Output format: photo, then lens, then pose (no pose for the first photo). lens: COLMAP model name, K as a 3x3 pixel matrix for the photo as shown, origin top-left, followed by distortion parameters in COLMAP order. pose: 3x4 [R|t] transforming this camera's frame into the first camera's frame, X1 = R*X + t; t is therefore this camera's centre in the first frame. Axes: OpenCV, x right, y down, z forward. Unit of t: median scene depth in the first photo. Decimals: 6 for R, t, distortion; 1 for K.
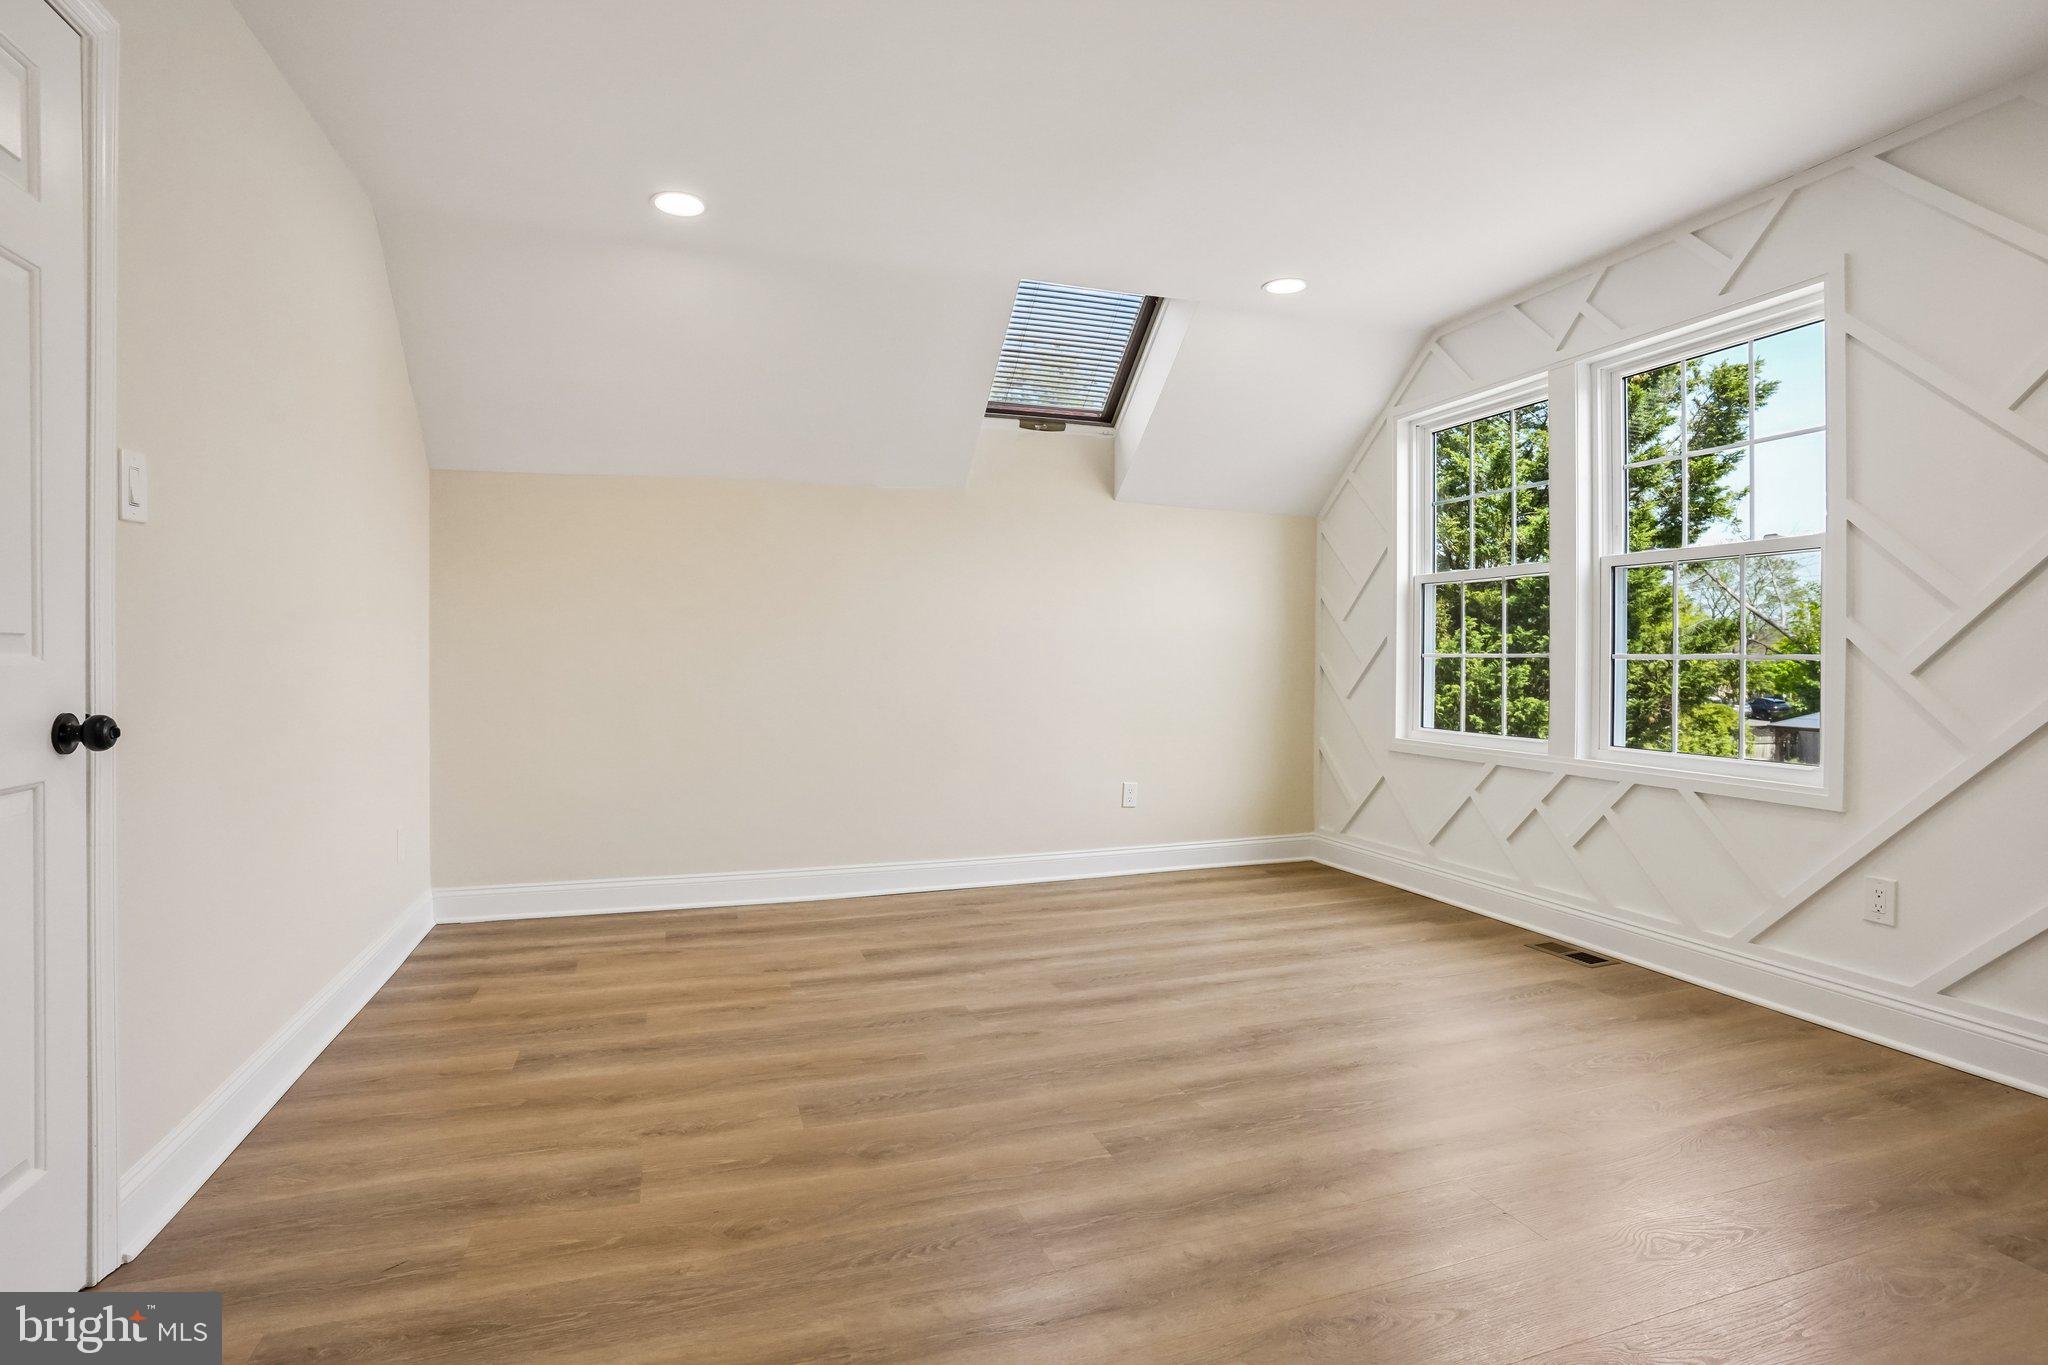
lens RADIAL K [[999.2, 0, 1020.9], [0, 999.2, 670.9], [0, 0, 1]] dist [-0.080582, 0.038049]
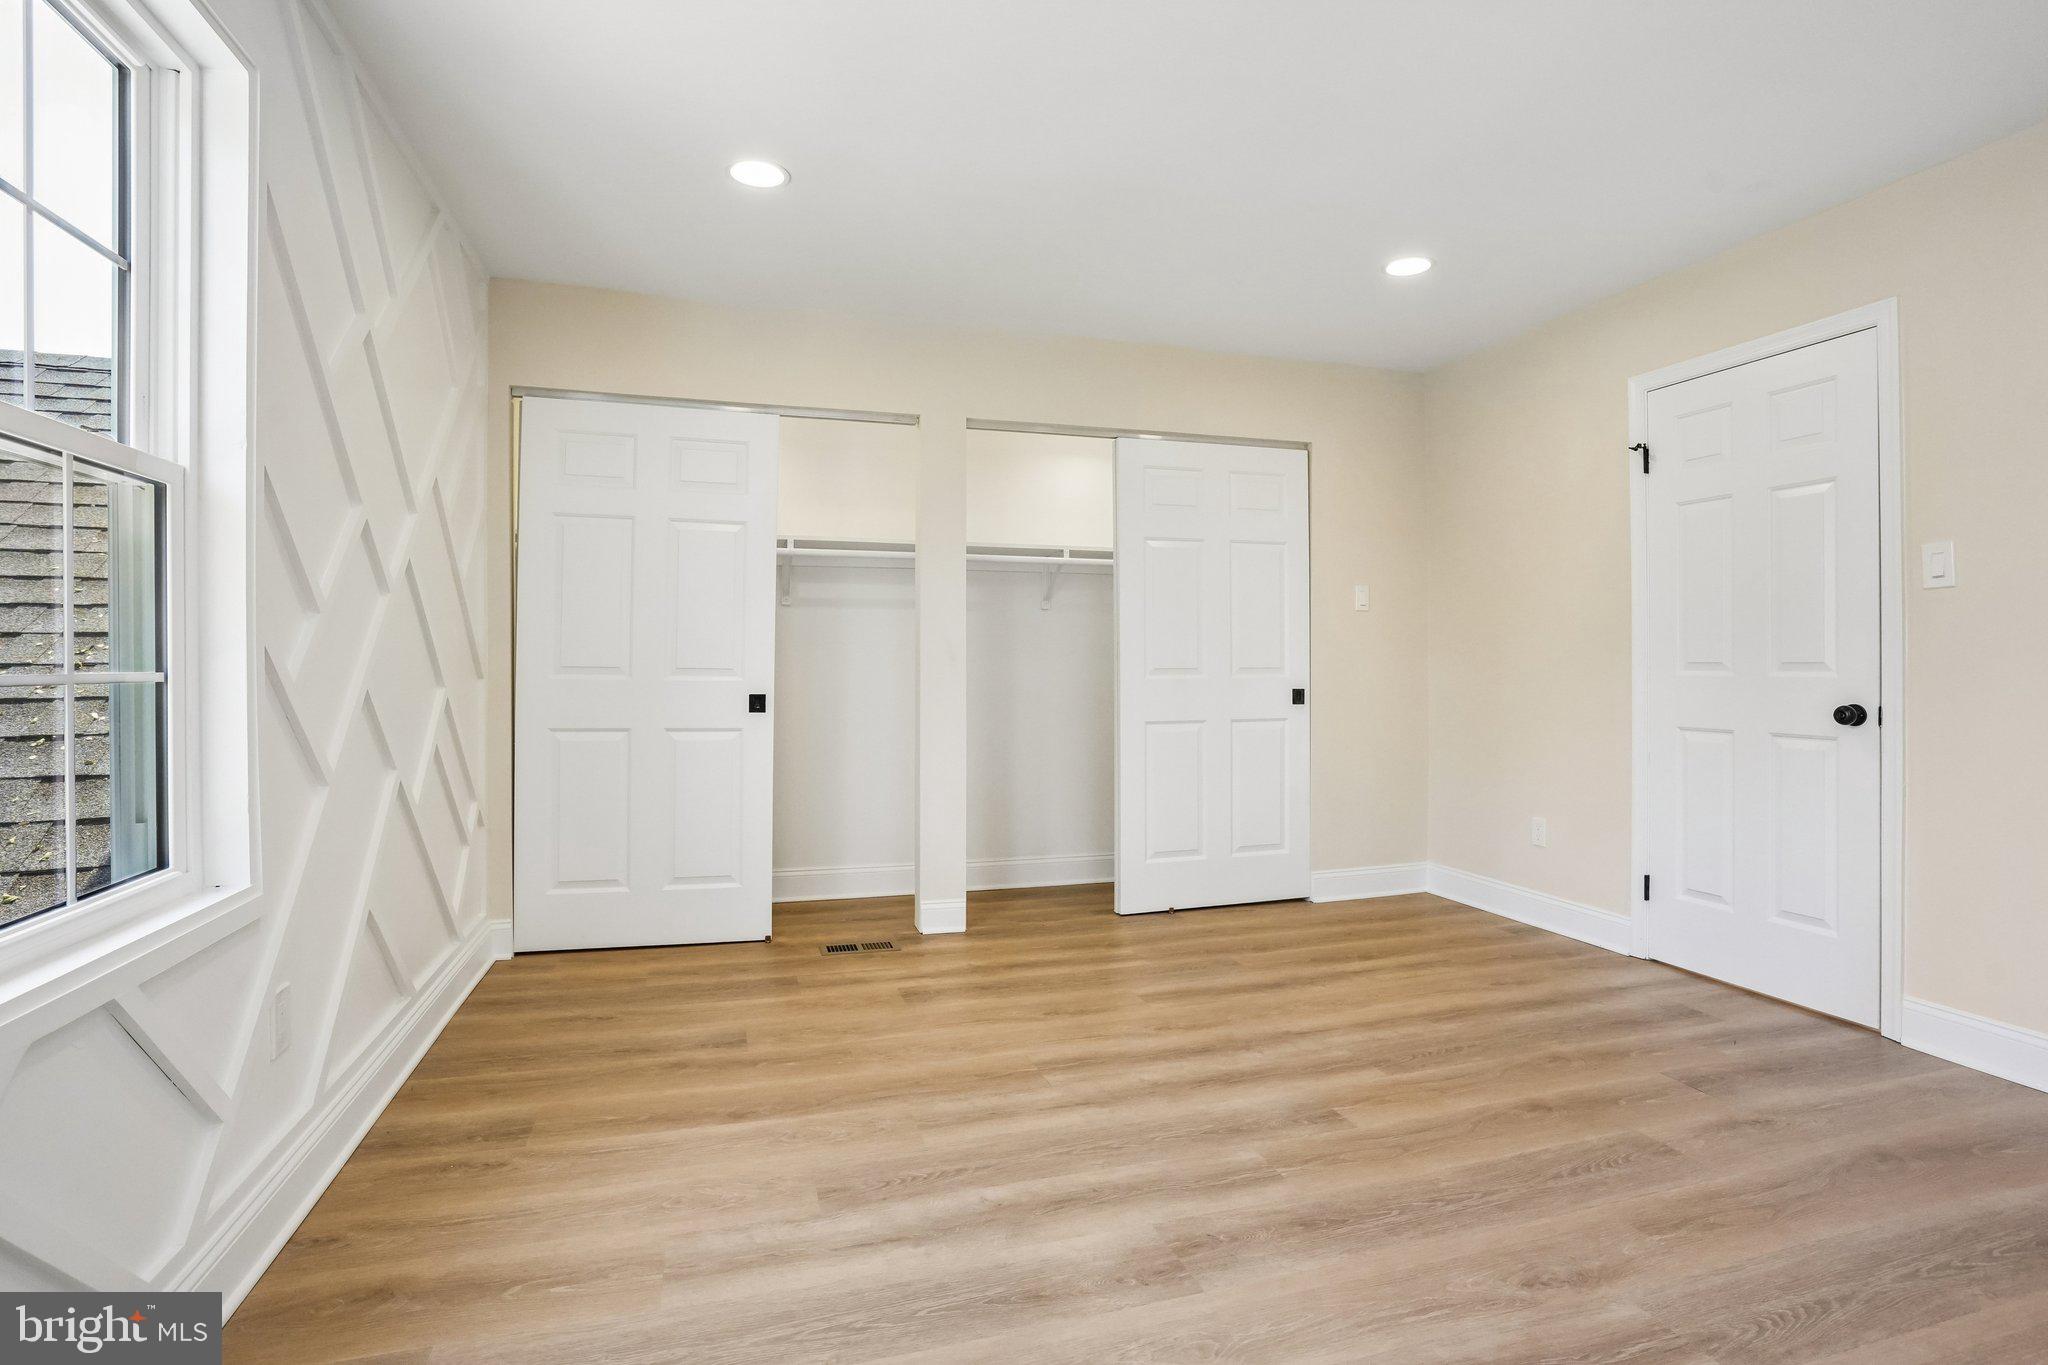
lens RADIAL K [[999.2, 0, 1020.9], [0, 999.2, 670.9], [0, 0, 1]] dist [-0.080582, 0.038049]
pose [[-0.999567, -0.005108, 0.028994, 0.389423], [-0.004365, 0.999662, 0.025632, -0.042597], [-0.029116, 0.025495, -0.999251, 1.954610]]
